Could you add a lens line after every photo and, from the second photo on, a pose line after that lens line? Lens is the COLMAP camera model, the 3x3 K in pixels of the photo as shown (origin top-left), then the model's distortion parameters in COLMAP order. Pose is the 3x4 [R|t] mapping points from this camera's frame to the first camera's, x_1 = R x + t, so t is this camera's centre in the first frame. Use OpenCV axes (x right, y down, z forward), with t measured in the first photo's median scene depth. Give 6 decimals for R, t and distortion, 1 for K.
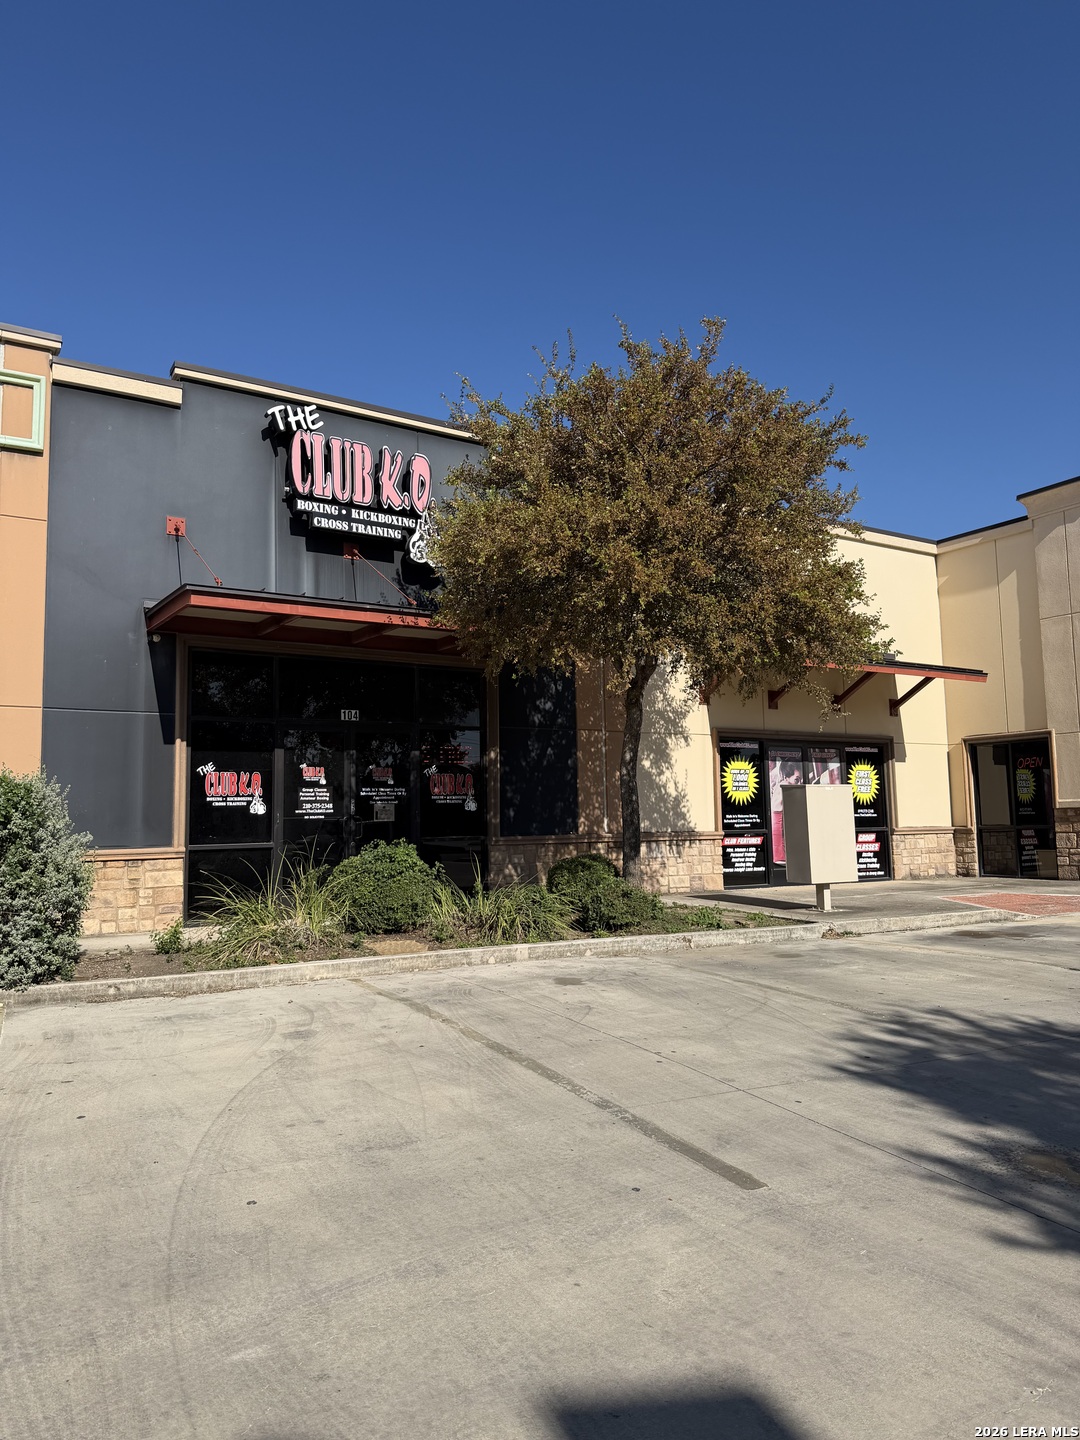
lens RADIAL K [[999.4, 0, 540.0], [0, 999.4, 720.0], [0, 0, 1]] dist [0.179219, -0.385458]
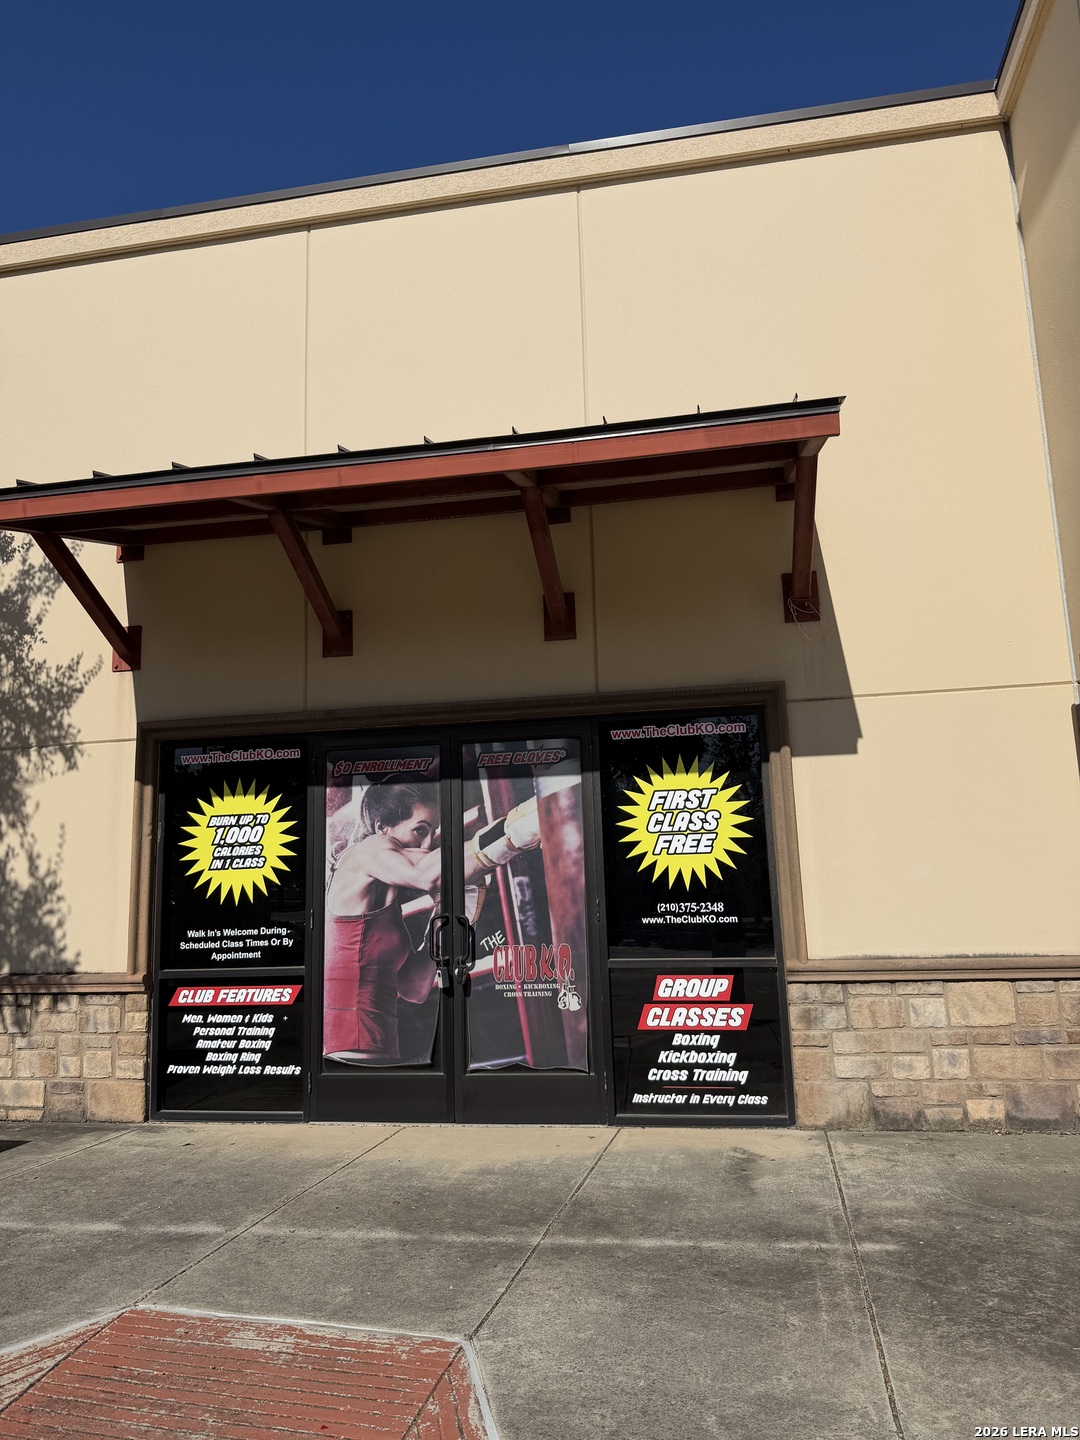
lens RADIAL K [[999.4, 0, 540.0], [0, 999.4, 720.0], [0, 0, 1]] dist [0.179219, -0.385458]
pose [[0.737321, -0.116178, -0.665477, 0.575985], [0.085749, 0.993228, -0.078391, 0.054524], [0.670078, 0.000735, 0.742290, 0.791725]]
